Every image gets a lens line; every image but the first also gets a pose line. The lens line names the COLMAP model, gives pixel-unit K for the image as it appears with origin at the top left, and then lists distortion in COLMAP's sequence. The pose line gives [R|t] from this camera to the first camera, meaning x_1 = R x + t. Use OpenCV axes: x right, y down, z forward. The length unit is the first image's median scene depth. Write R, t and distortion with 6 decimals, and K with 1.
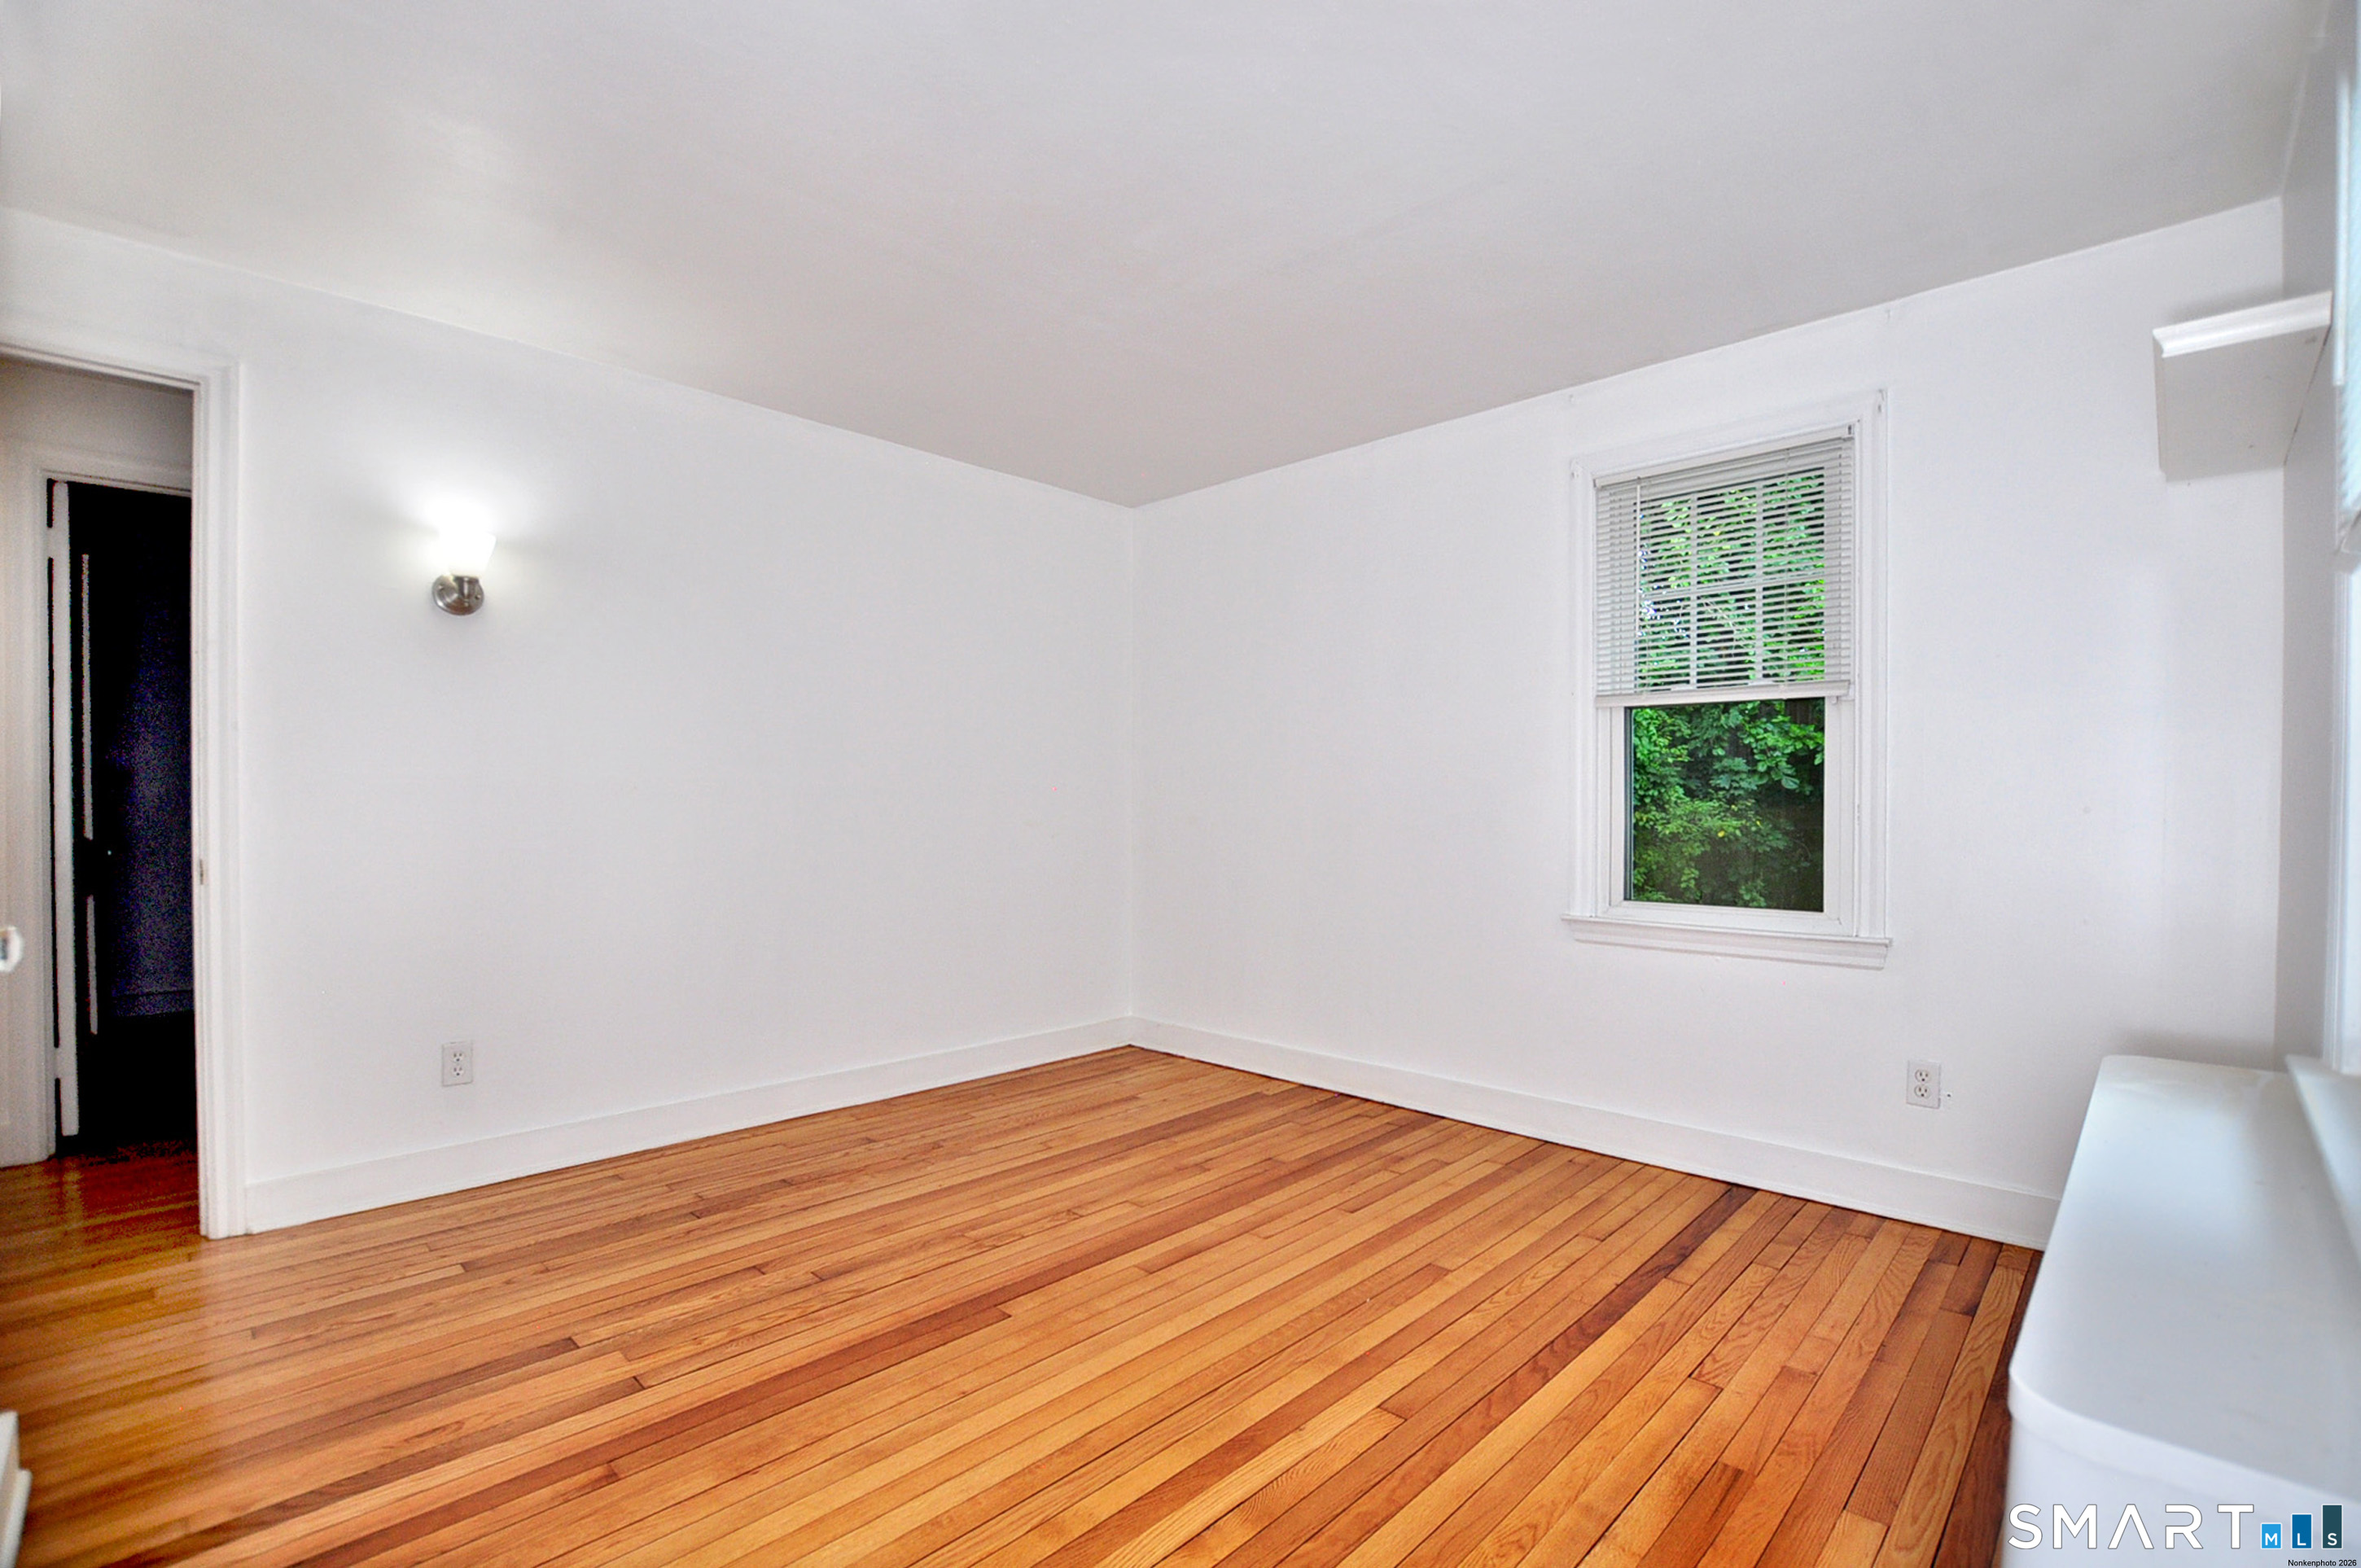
lens RADIAL K [[1065.0, 0, 1180.5], [0, 1065.0, 824.1], [0, 0, 1]] dist [-0.010908, 0.000150]
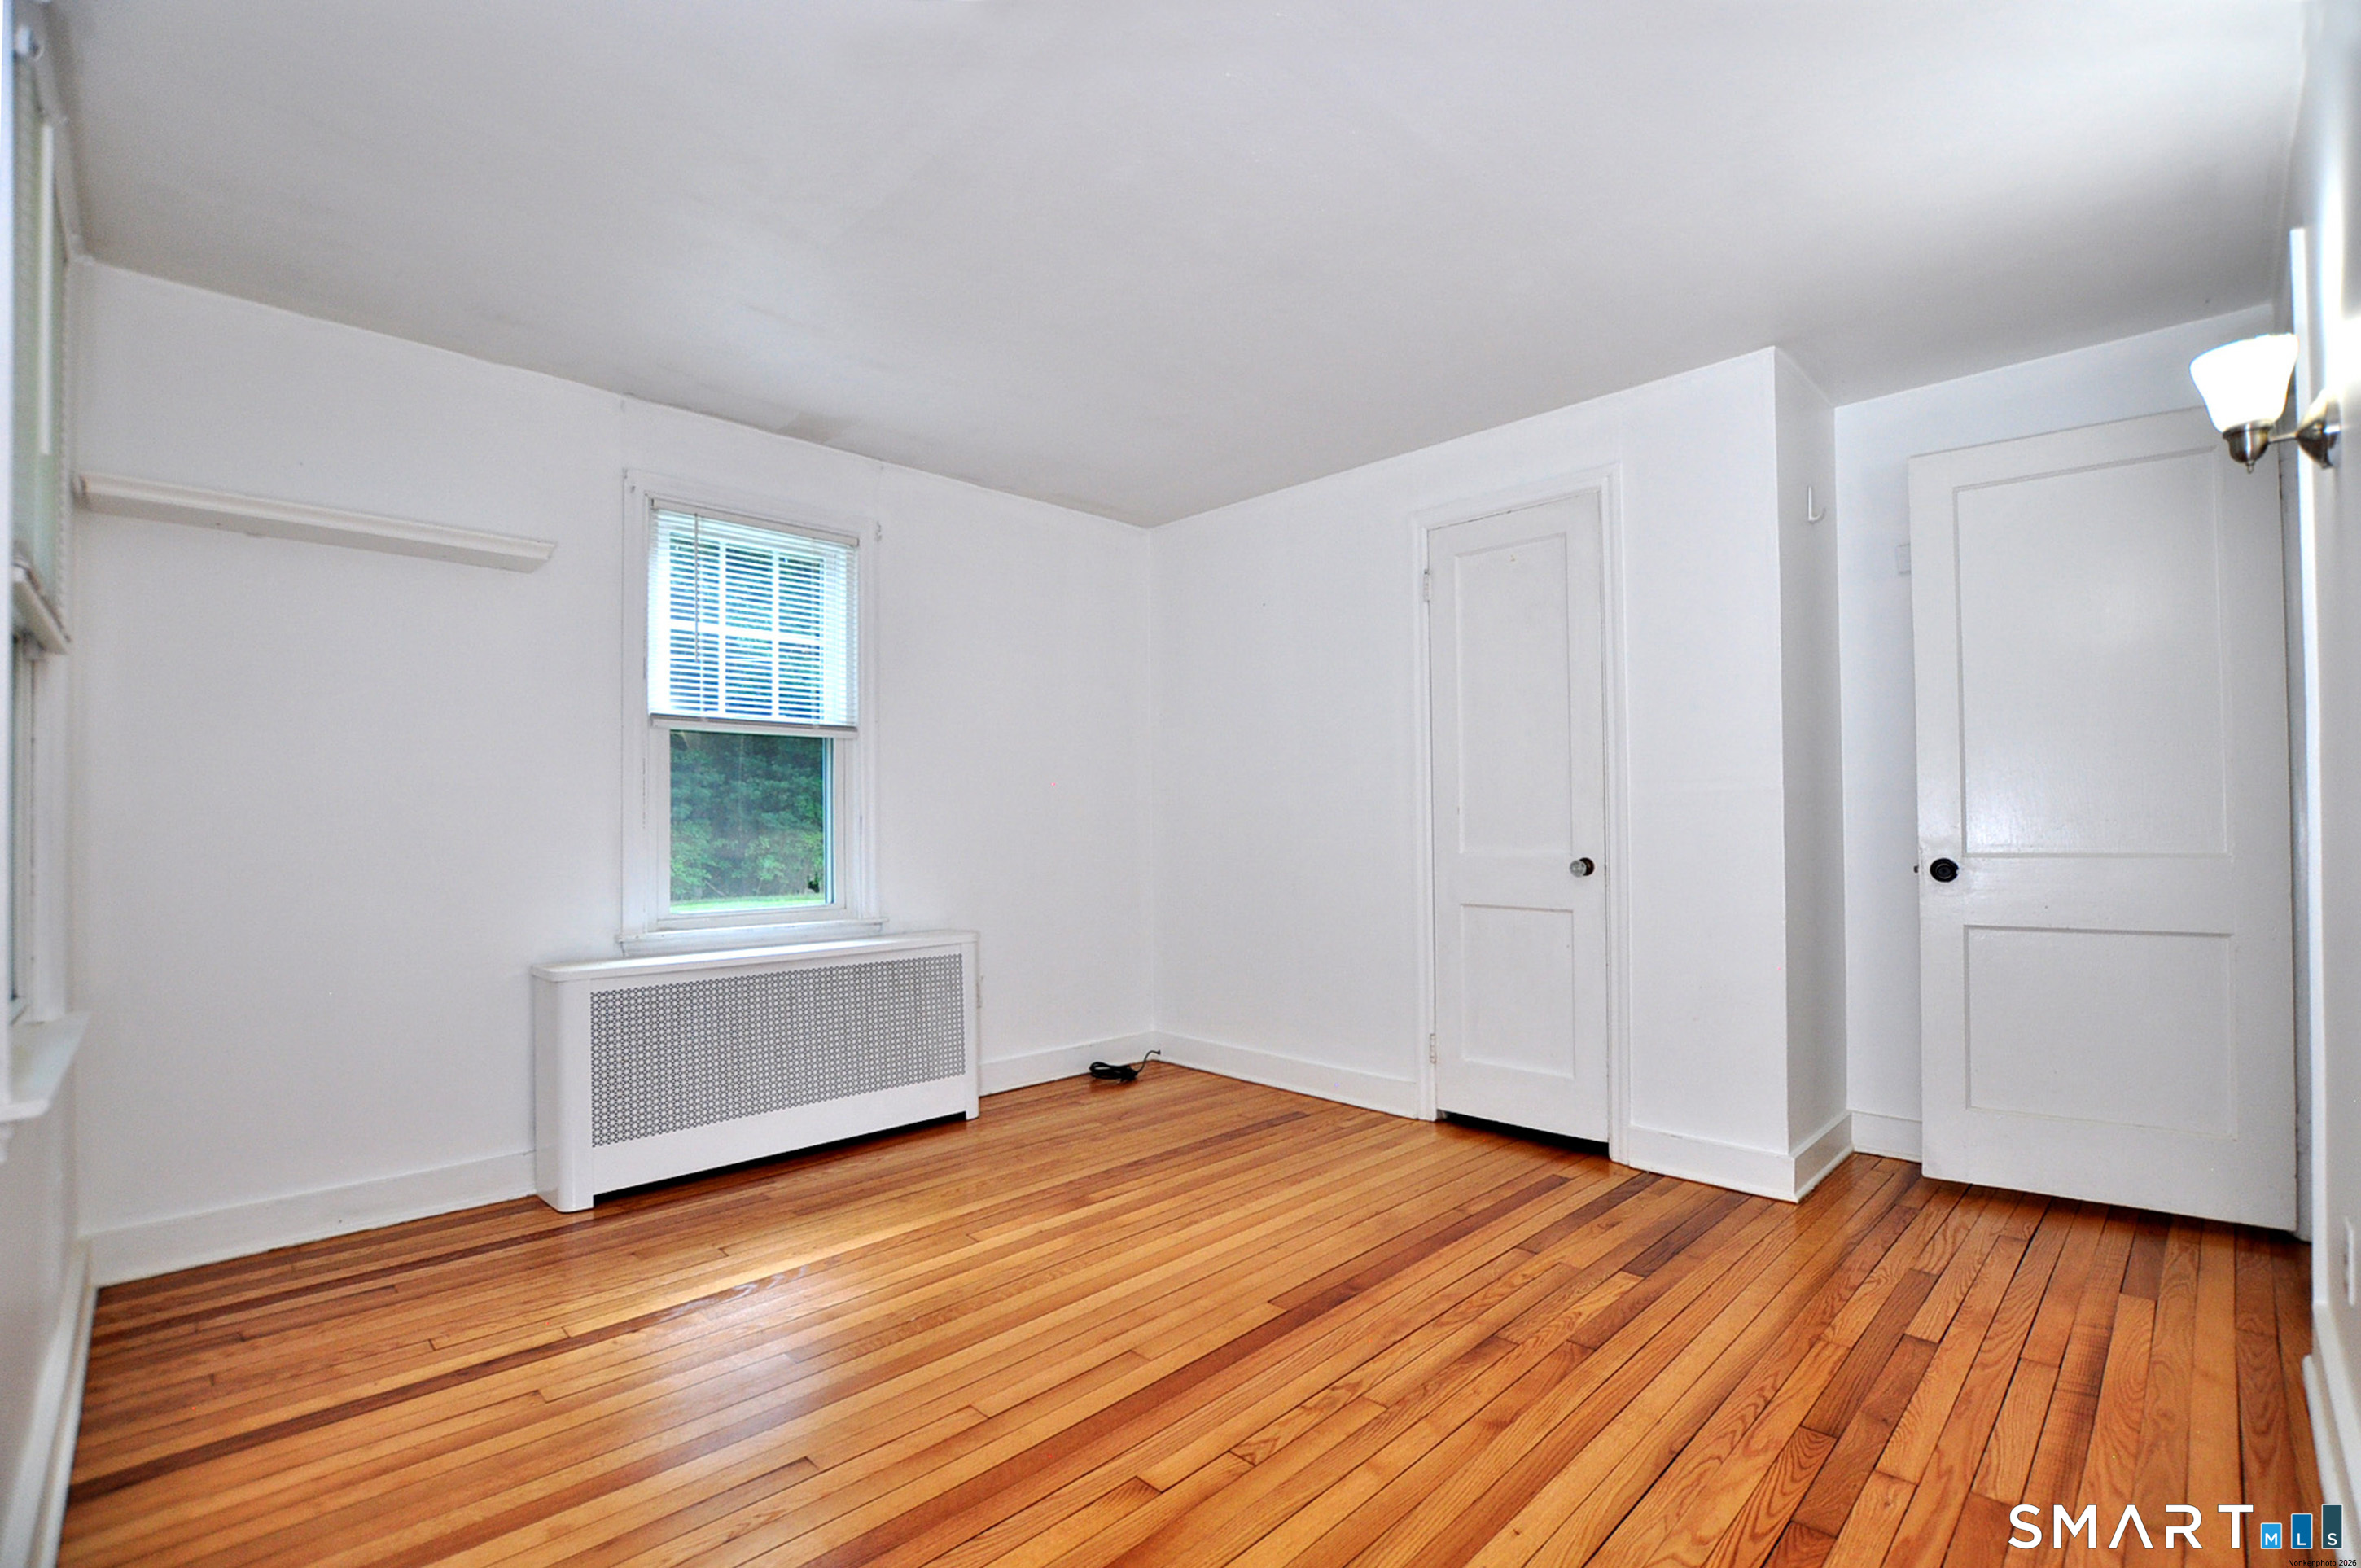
lens RADIAL K [[1040.3, 0, 1203.0], [0, 1040.3, 805.4], [0, 0, 1]] dist [-0.025619, 0.000295]
pose [[-0.999950, 0.009448, -0.003214, -0.079631], [0.009454, 0.999953, -0.001960, -0.020870], [0.003195, -0.001991, -0.999993, 1.636183]]
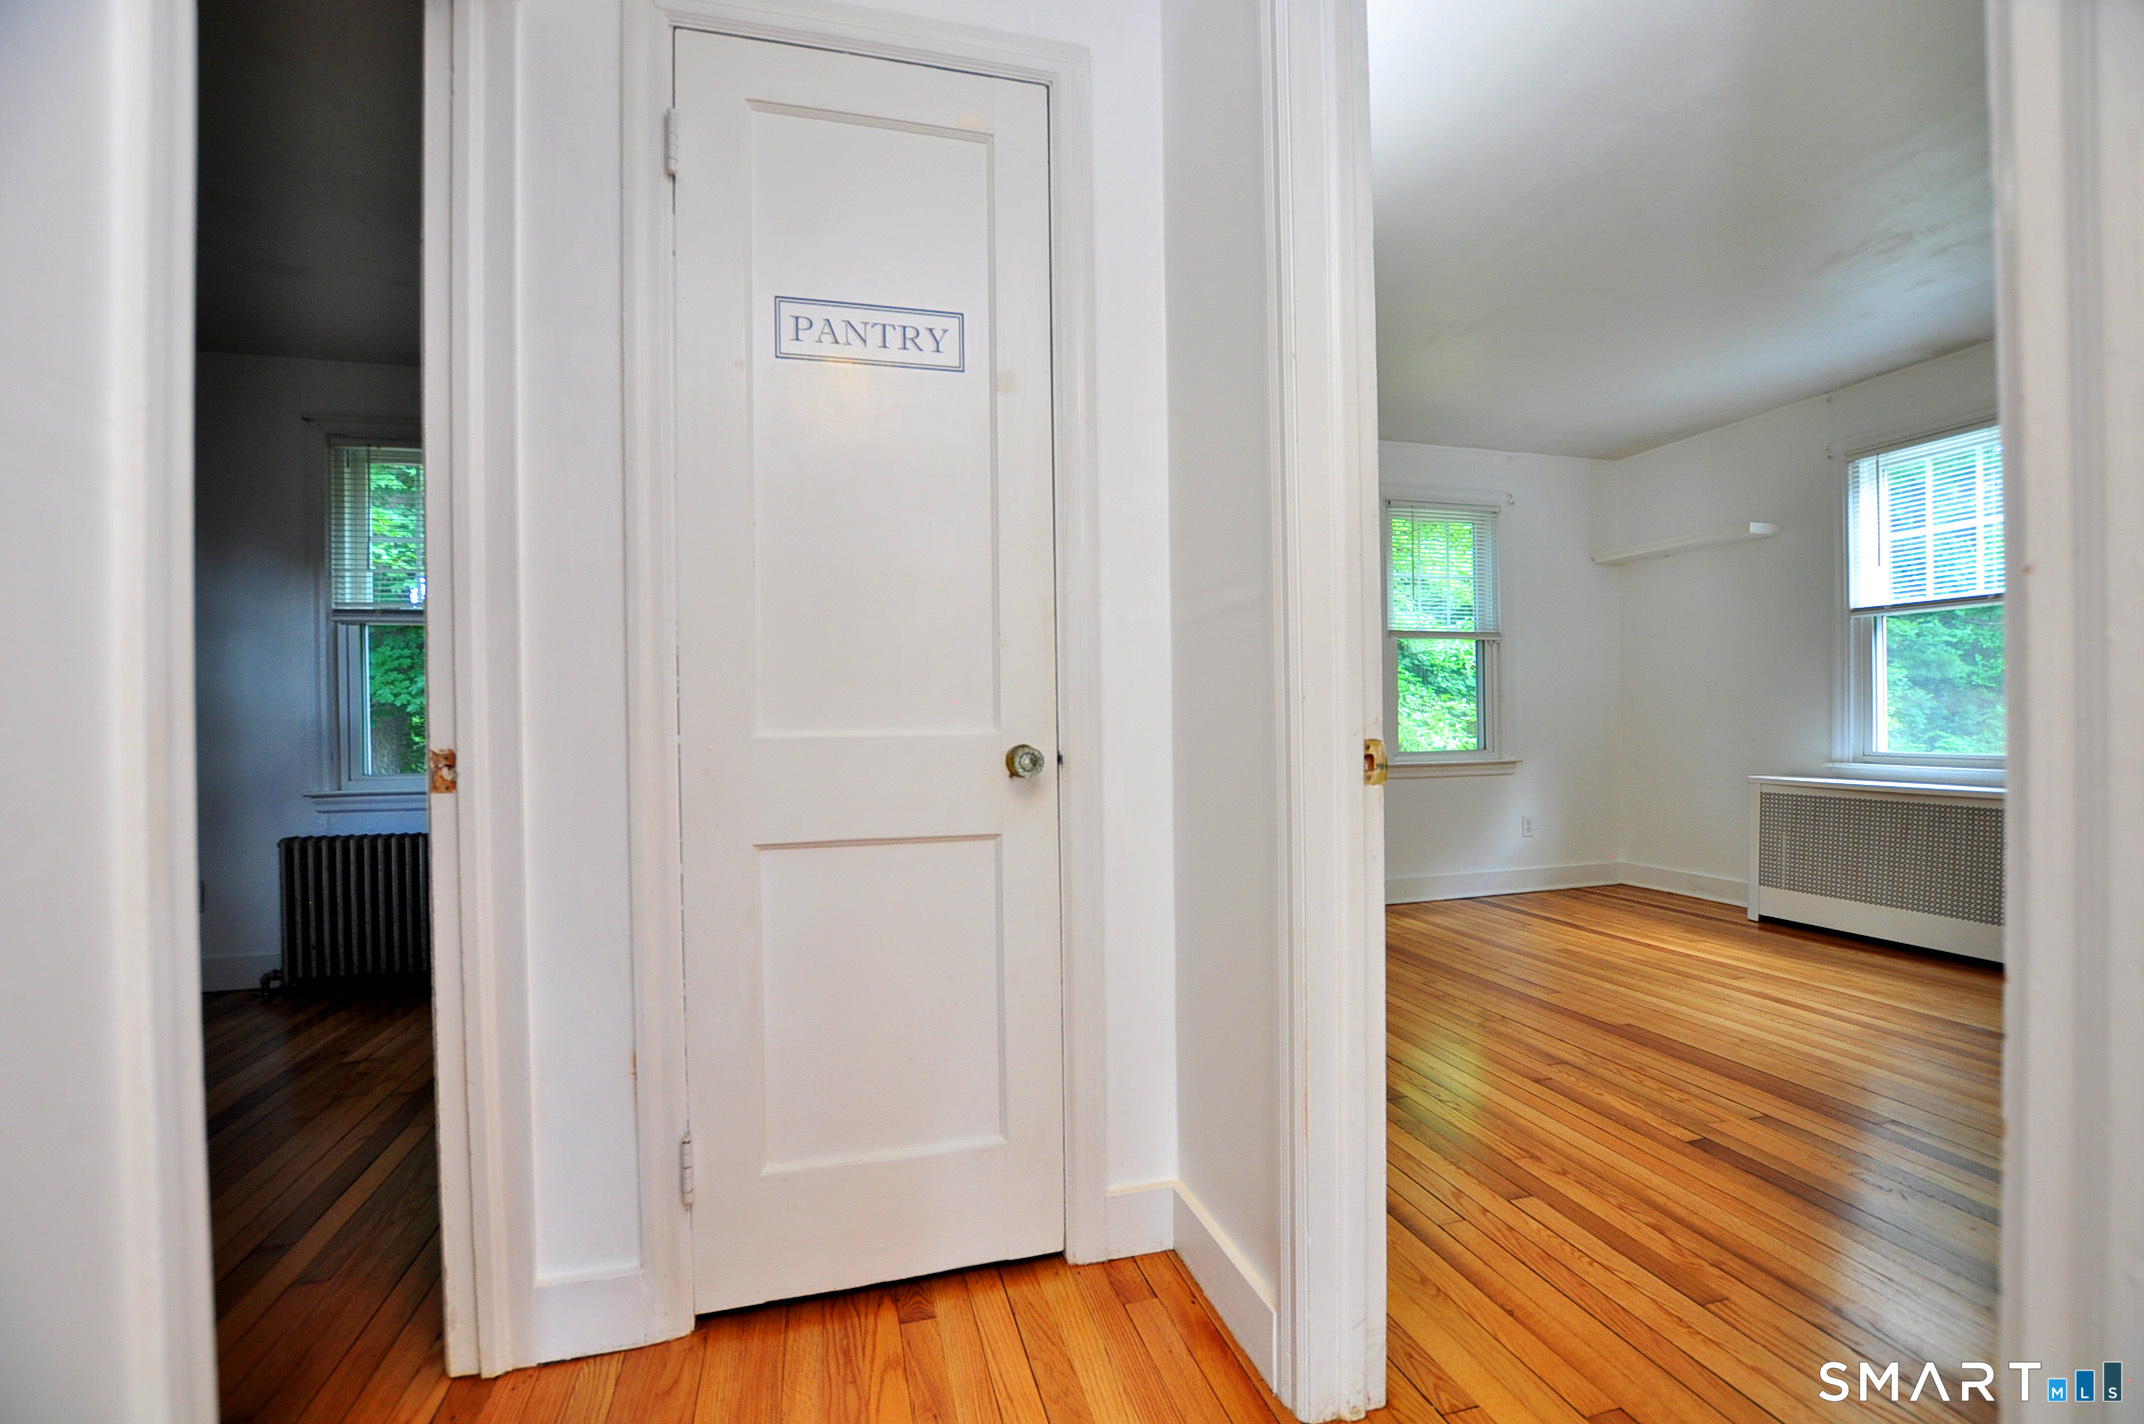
lens RADIAL K [[944.7, 0, 1092.4], [0, 944.7, 731.5], [0, 0, 1]] dist [-0.025619, 0.000295]
pose [[0.478019, -0.015507, 0.878213, -1.341703], [0.027020, 0.999631, 0.002944, 0.024925], [-0.877934, 0.022322, 0.478261, 0.830622]]
